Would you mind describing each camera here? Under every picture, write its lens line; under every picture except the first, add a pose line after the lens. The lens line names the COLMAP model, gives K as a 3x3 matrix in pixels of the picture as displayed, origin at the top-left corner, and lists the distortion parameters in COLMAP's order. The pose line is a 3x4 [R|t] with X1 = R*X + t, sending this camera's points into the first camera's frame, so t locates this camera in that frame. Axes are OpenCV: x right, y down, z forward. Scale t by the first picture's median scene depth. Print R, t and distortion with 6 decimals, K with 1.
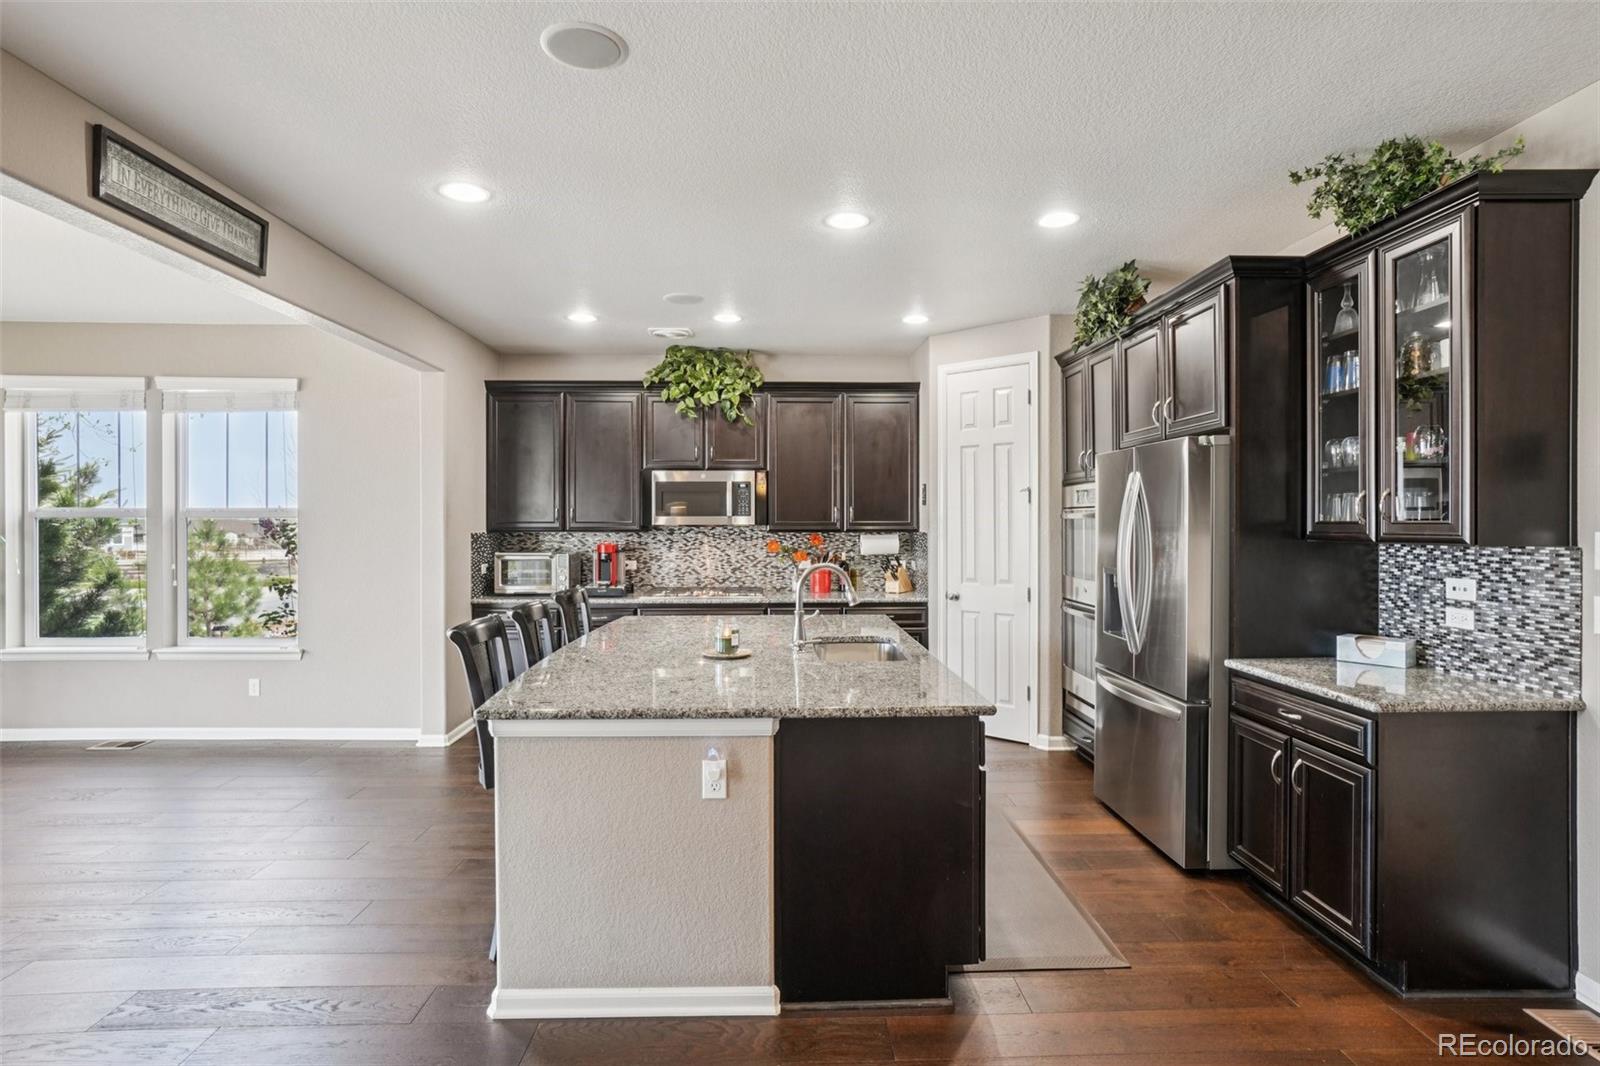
lens RADIAL K [[806.7, 0, 798.8], [0, 806.7, 530.8], [0, 0, 1]] dist [-0.000821, 0.002151]
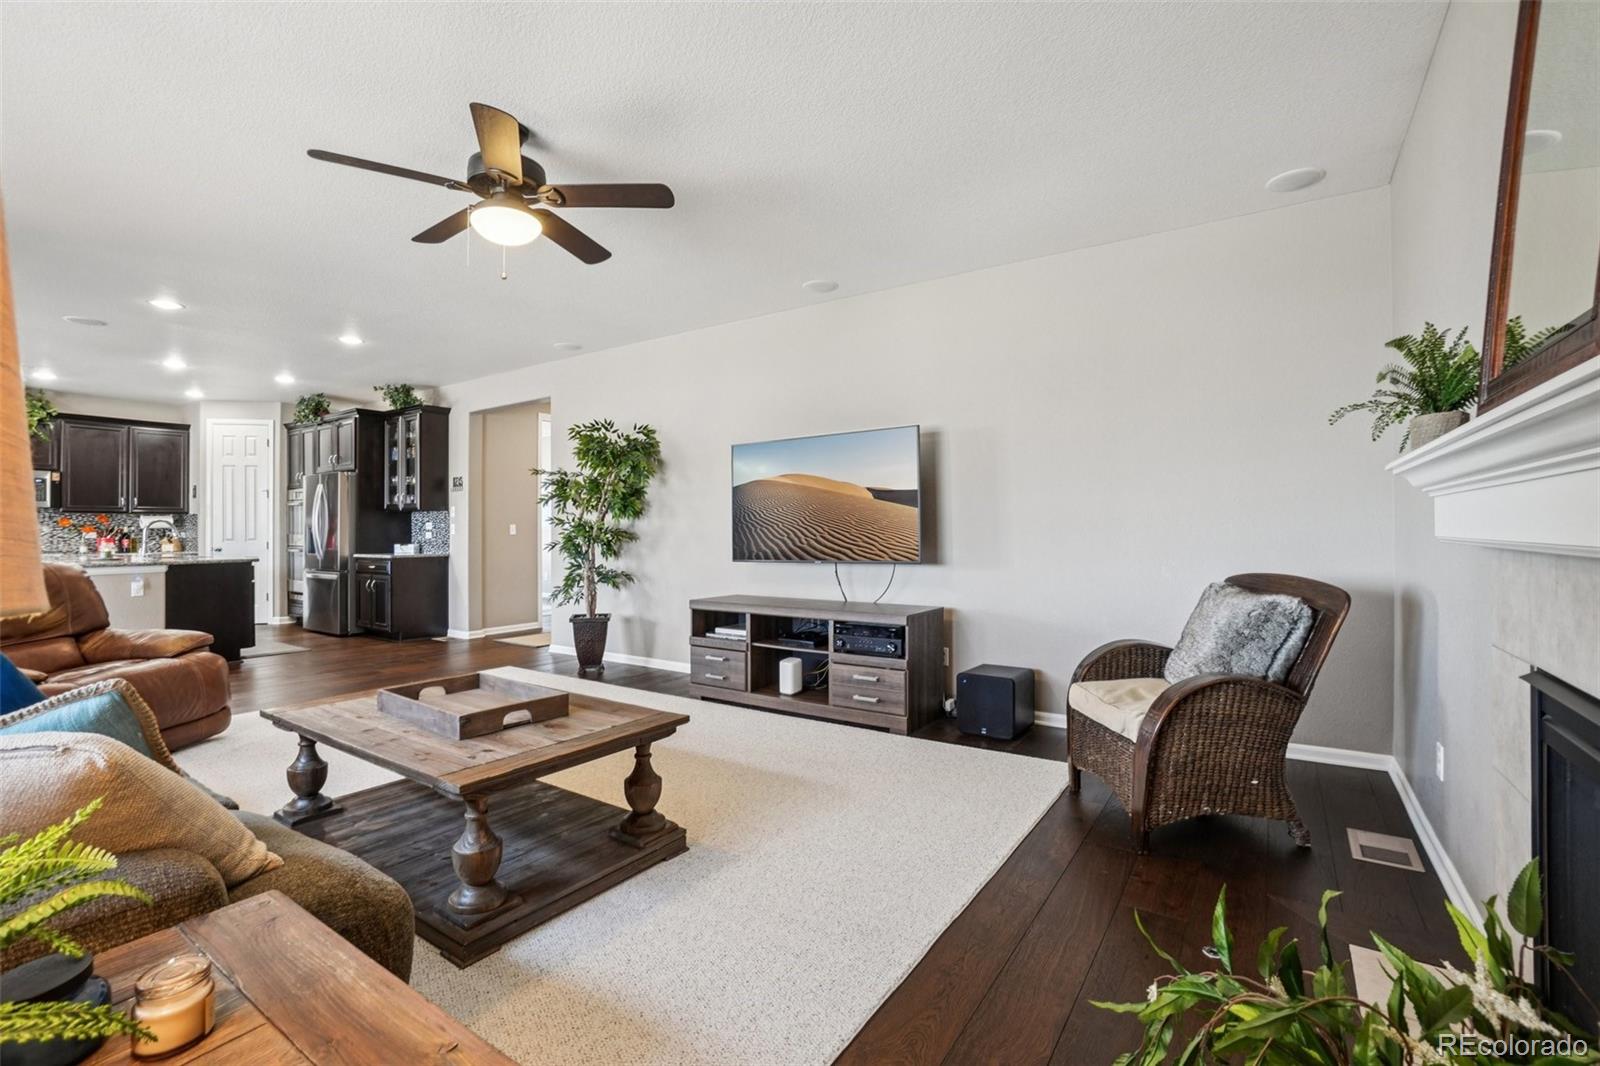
lens RADIAL K [[716.2, 0, 821.7], [0, 716.2, 518.6], [0, 0, 1]] dist [-0.050055, 0.012188]
pose [[0.573344, 0.008422, 0.819271, -0.282545], [0.014414, 0.999689, -0.020364, 0.060803], [-0.819188, 0.023484, 0.573044, -0.919437]]
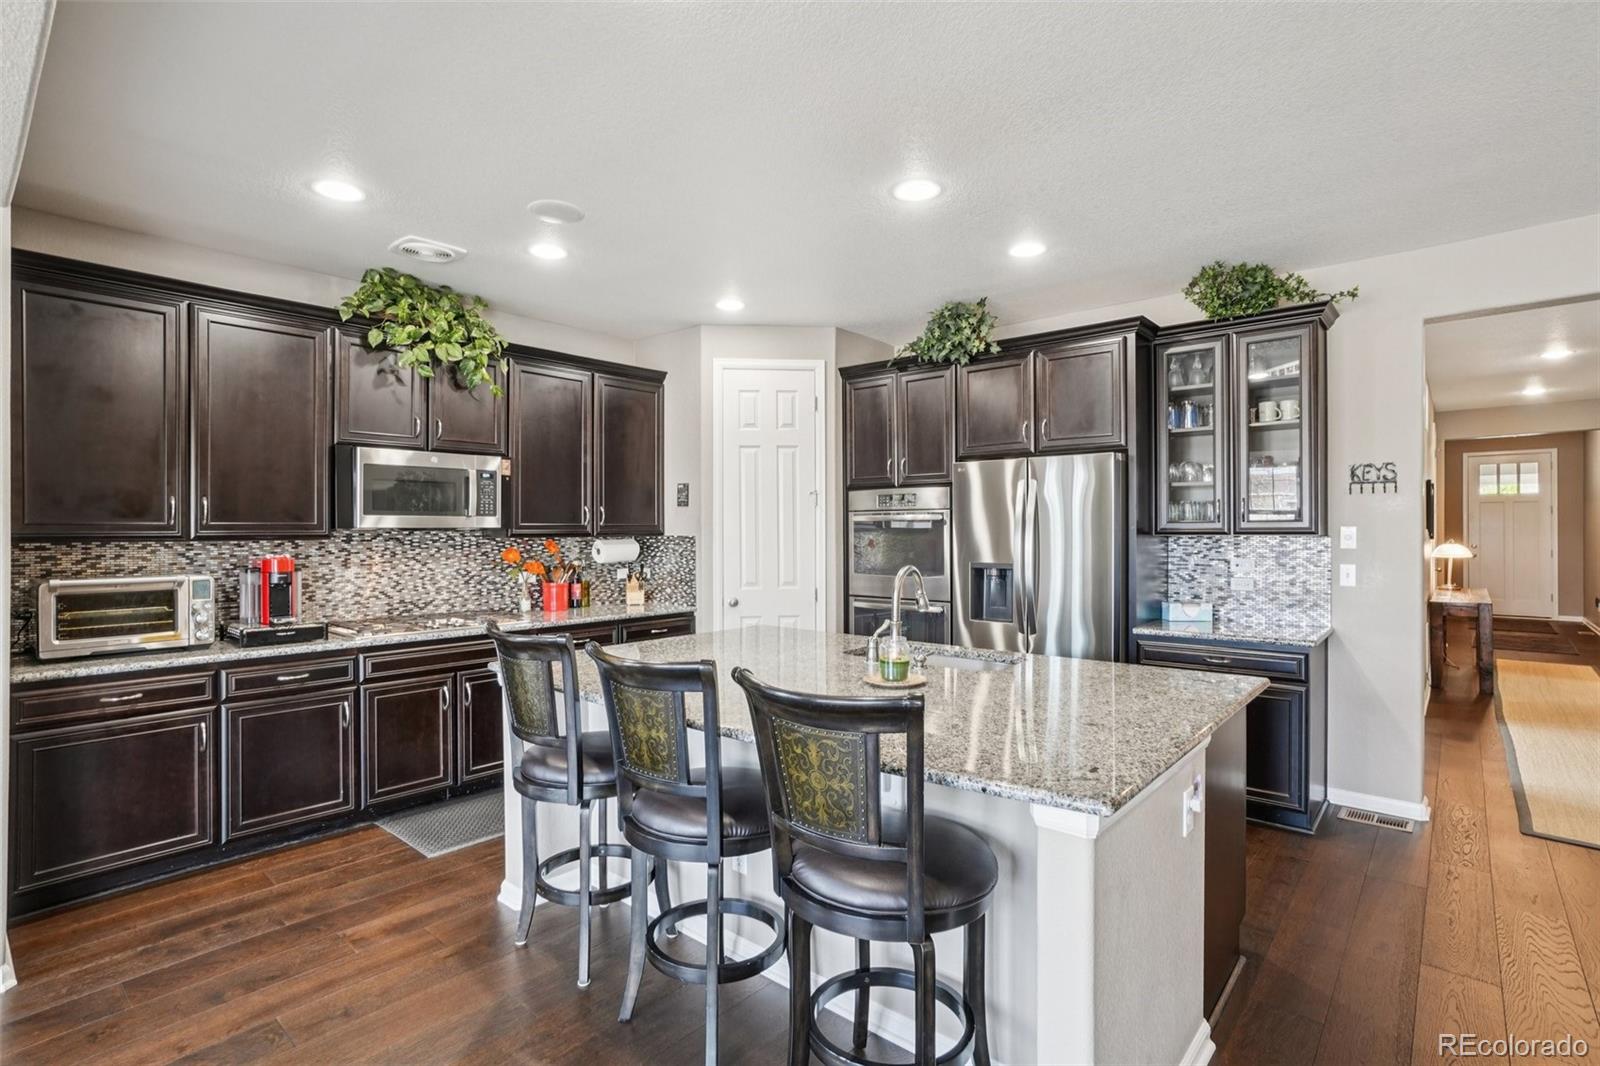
lens RADIAL K [[762.4, 0, 796.3], [0, 762.4, 530.7], [0, 0, 1]] dist [-0.030306, 0.004295]
pose [[0.683766, -0.002814, 0.729696, -0.392613], [0.010979, 0.999919, -0.006432, 0.002973], [-0.729619, 0.012409, 0.683742, 0.312938]]
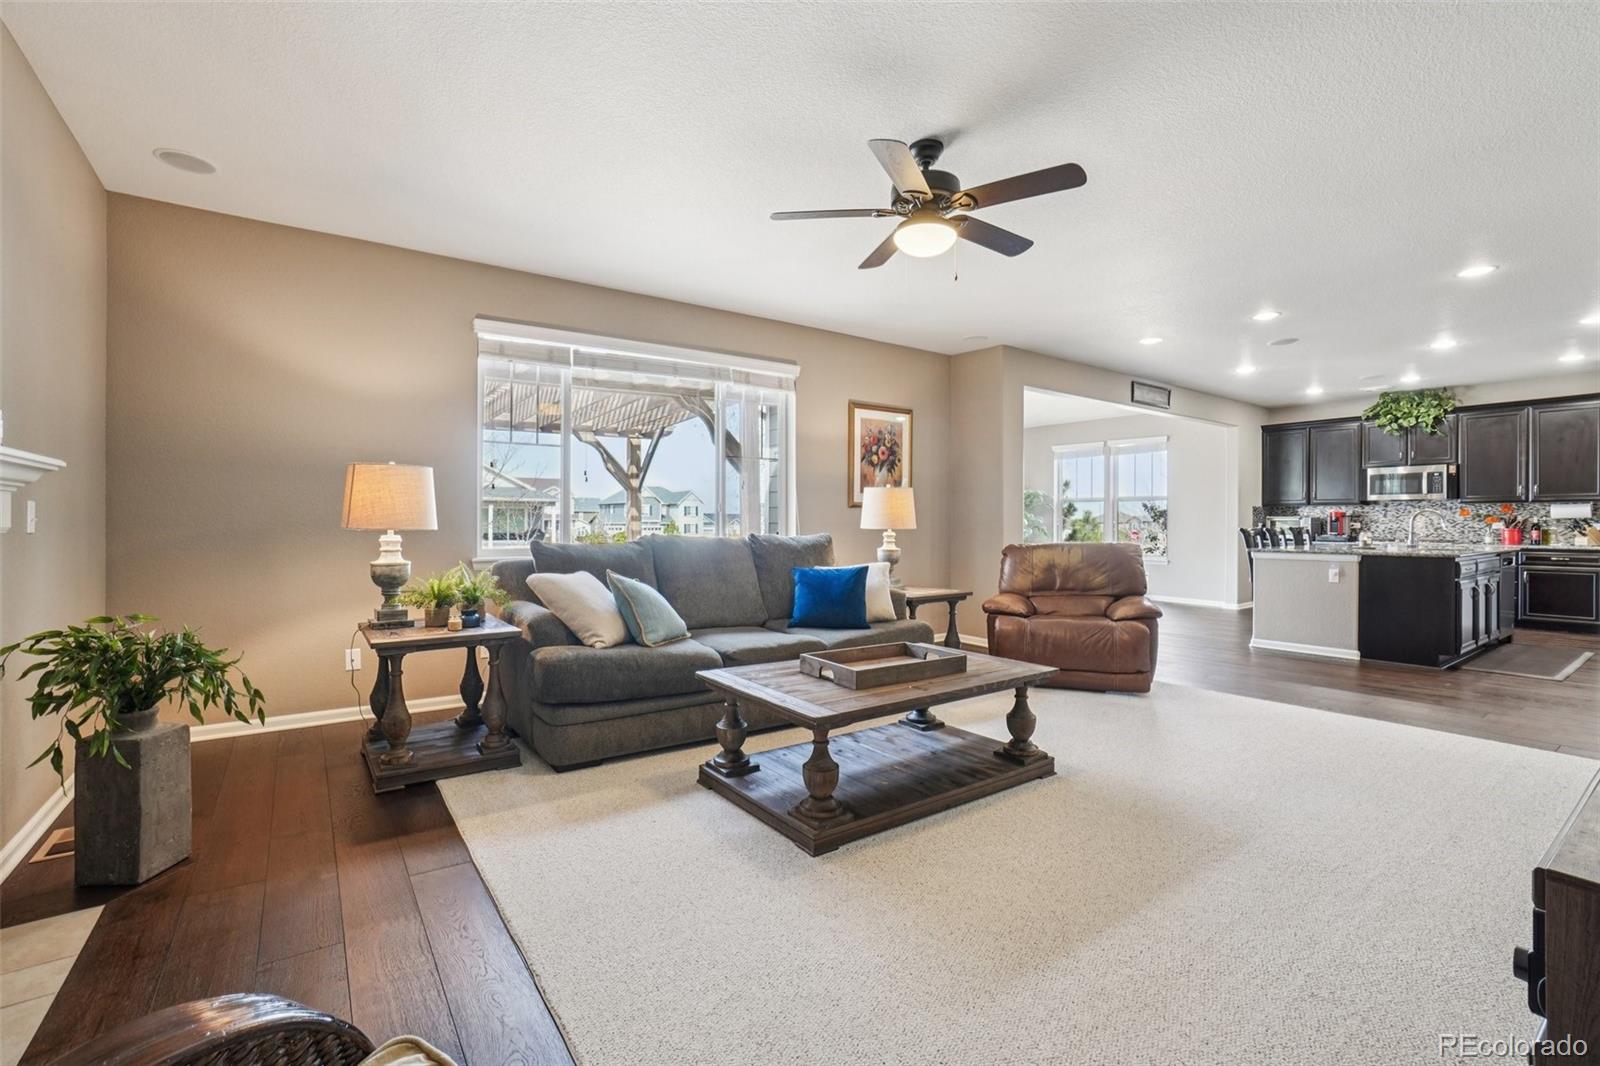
lens RADIAL K [[716.2, 0, 774.5], [0, 716.2, 526.0], [0, 0, 1]] dist [-0.050055, 0.012188]
pose [[0.541449, 0.006246, -0.840711, 0.374299], [-0.010495, 0.999945, 0.000669, 0.059471], [0.840668, 0.008461, 0.541484, -0.845097]]
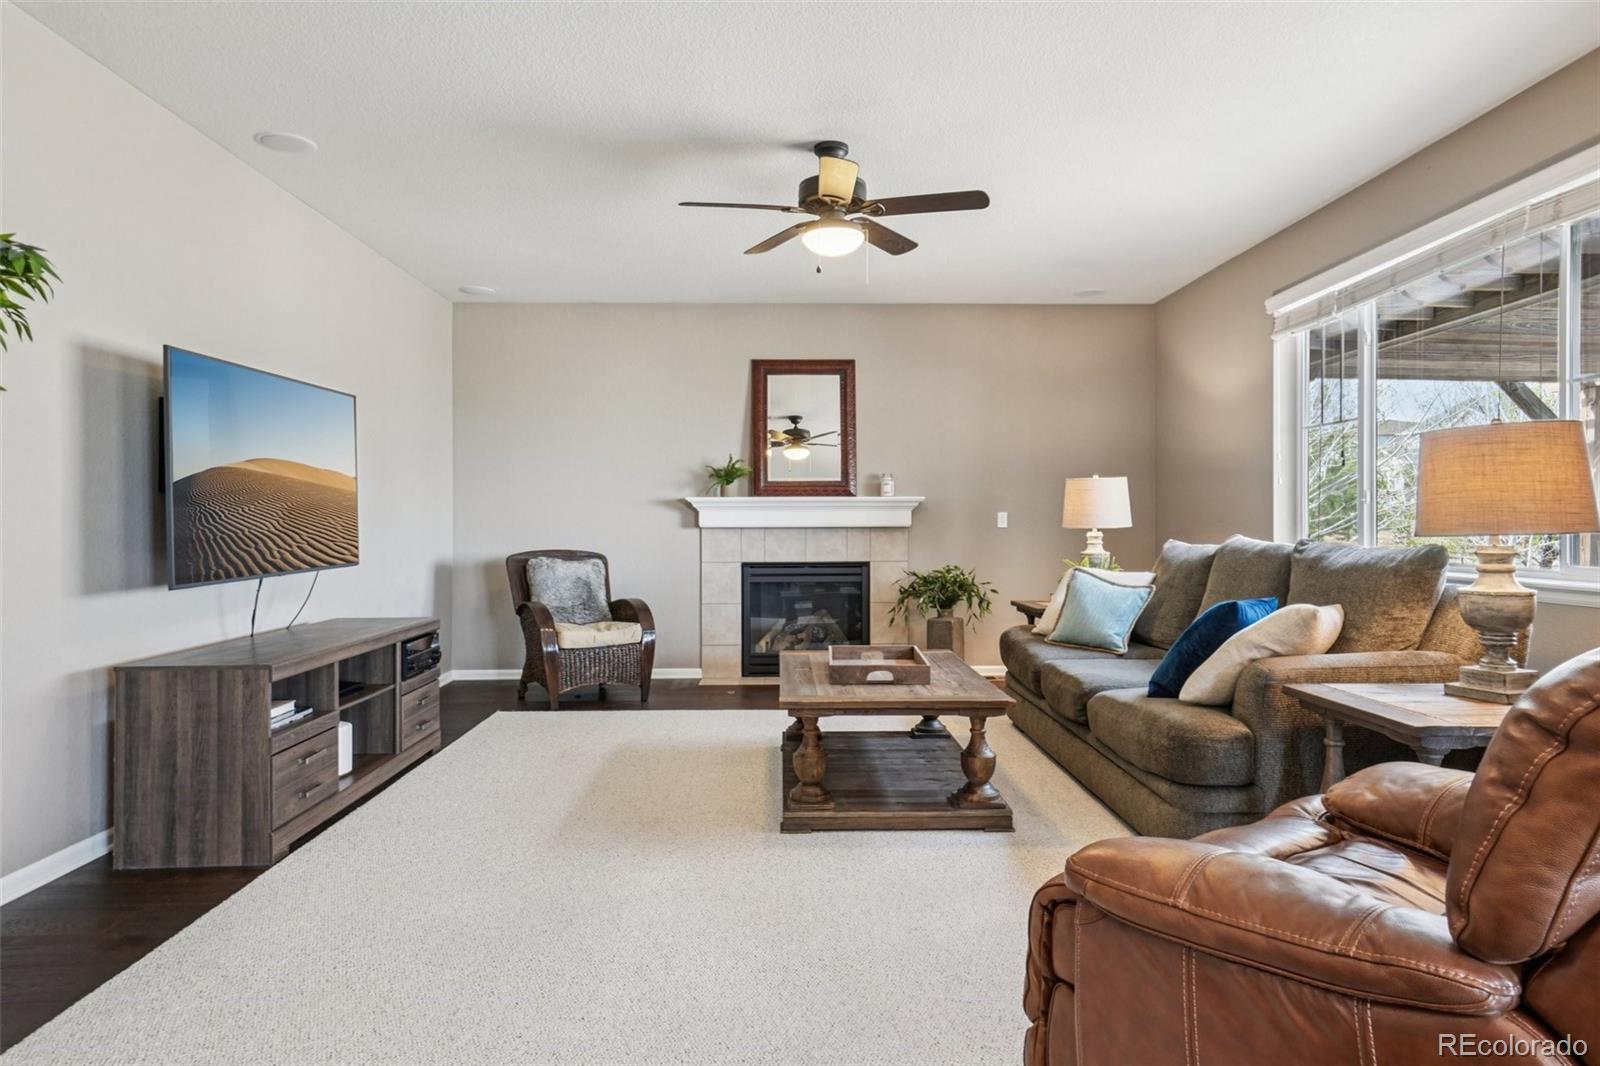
lens RADIAL K [[972.4, 0, 791.0], [0, 972.4, 512.0], [0, 0, 1]] dist [0.004083, 0.000452]
pose [[-0.999819, 0.003822, 0.018630, 0.011116], [0.003778, 0.999990, -0.002387, 0.050640], [-0.018638, -0.002316, -0.999824, 0.269418]]
